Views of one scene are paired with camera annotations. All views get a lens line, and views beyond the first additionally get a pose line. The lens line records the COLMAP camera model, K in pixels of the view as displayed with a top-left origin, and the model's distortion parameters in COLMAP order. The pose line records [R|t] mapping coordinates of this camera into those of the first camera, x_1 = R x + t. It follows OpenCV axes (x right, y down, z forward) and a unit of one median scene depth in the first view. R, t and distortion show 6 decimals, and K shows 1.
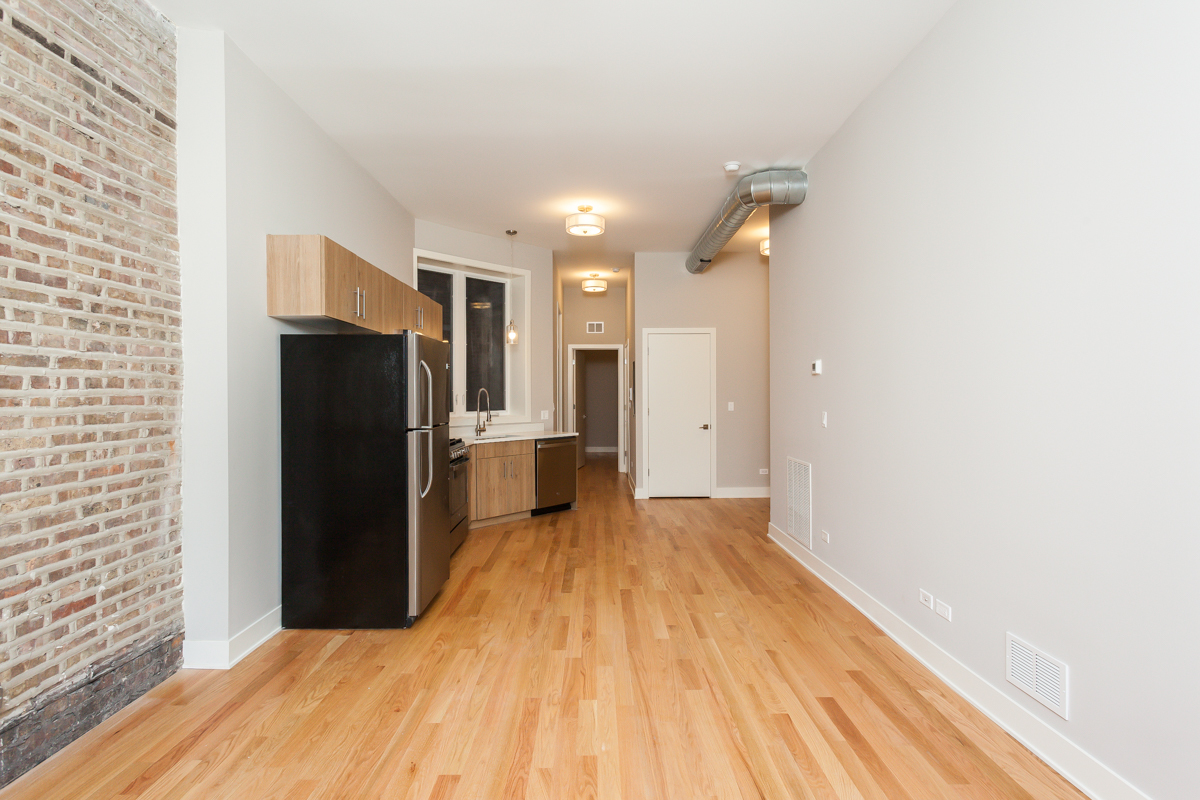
lens RADIAL K [[571.9, 0, 593.7], [0, 571.9, 399.3], [0, 0, 1]] dist [0.000551, 0.001863]
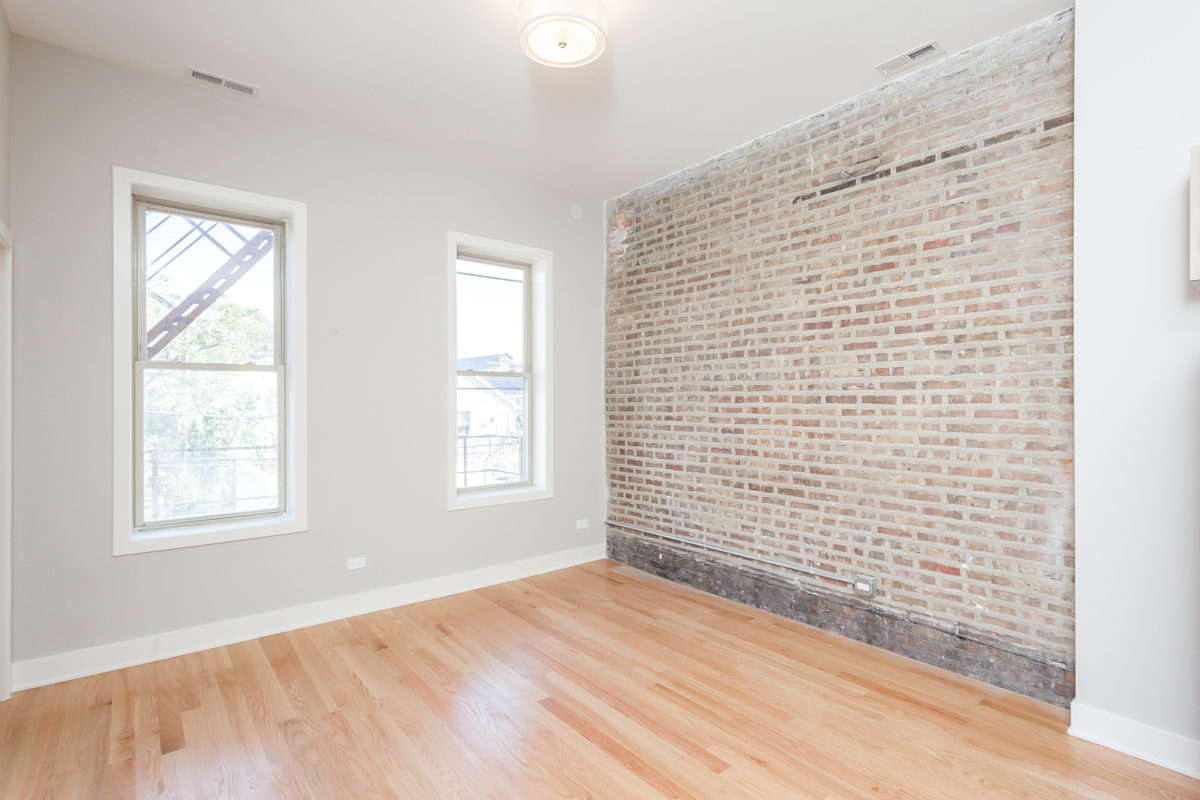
lens RADIAL K [[571.9, 0, 589.7], [0, 571.9, 398.7], [0, 0, 1]] dist [0.000551, 0.001863]
pose [[-0.774942, 0.002127, -0.632029, 0.468471], [-0.002255, 0.999979, 0.006129, -0.030532], [0.632028, 0.006175, -0.774921, 1.262003]]
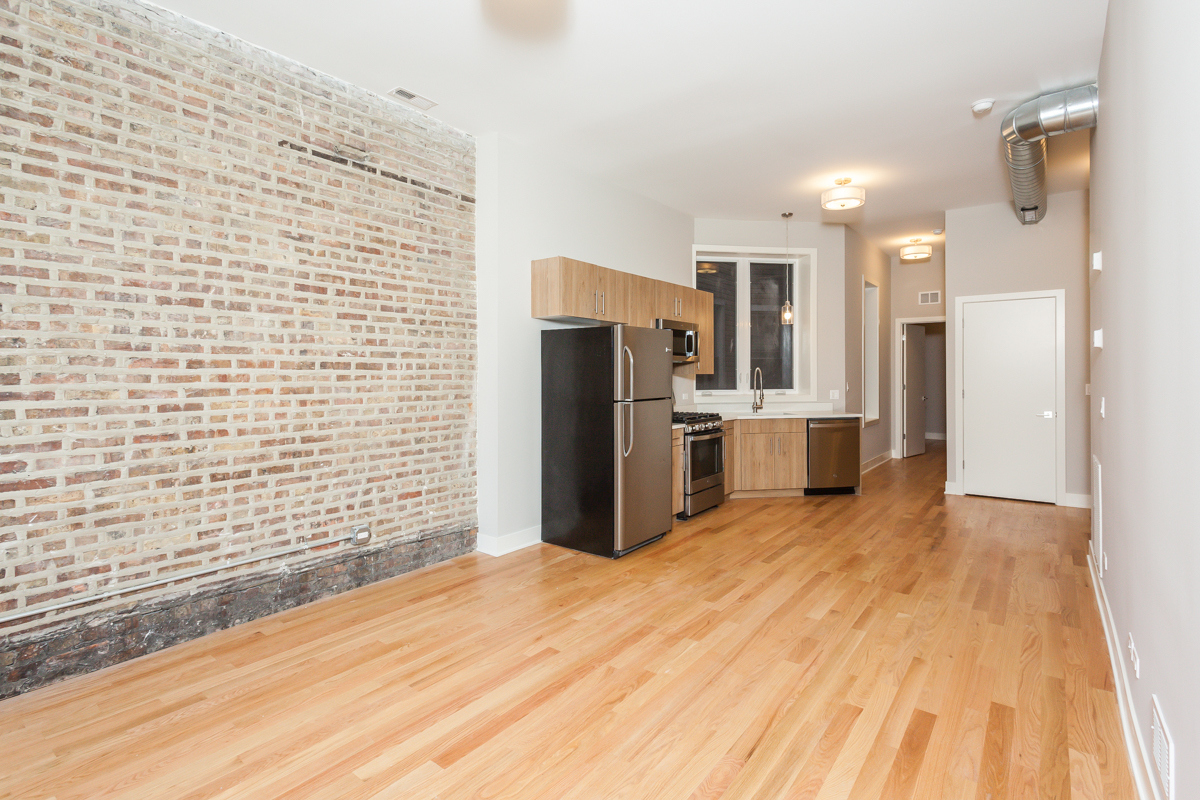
lens RADIAL K [[571.9, 0, 607.6], [0, 571.9, 375.0], [0, 0, 1]] dist [0.000551, 0.001863]
pose [[0.795628, 0.002574, -0.605780, 0.520771], [-0.005982, 0.999976, -0.003607, -0.000501], [0.605756, 0.006494, 0.795624, -0.018191]]
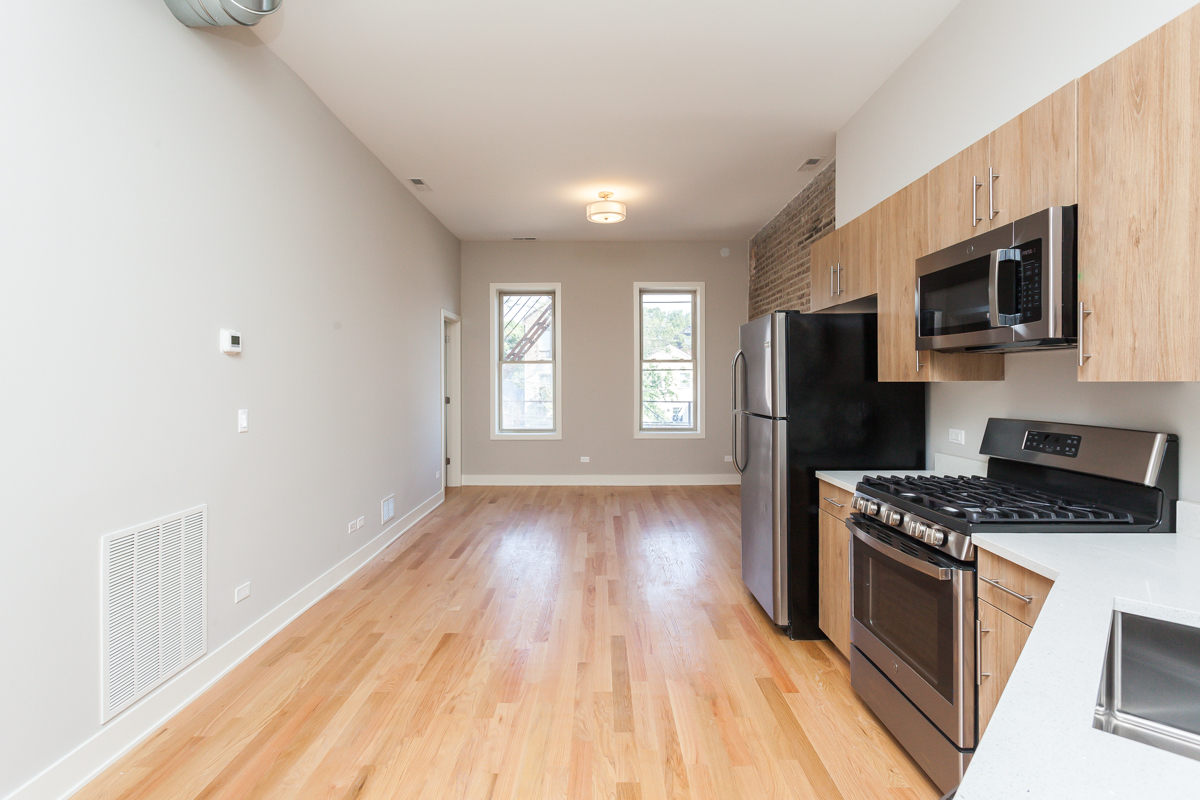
lens RADIAL K [[571.9, 0, 602.5], [0, 571.9, 385.8], [0, 0, 1]] dist [0.000551, 0.001863]
pose [[-0.999934, 0.007579, -0.008646, -0.032212], [0.007425, 0.999816, 0.017684, -0.023490], [0.008779, 0.017619, -0.999806, 2.581610]]
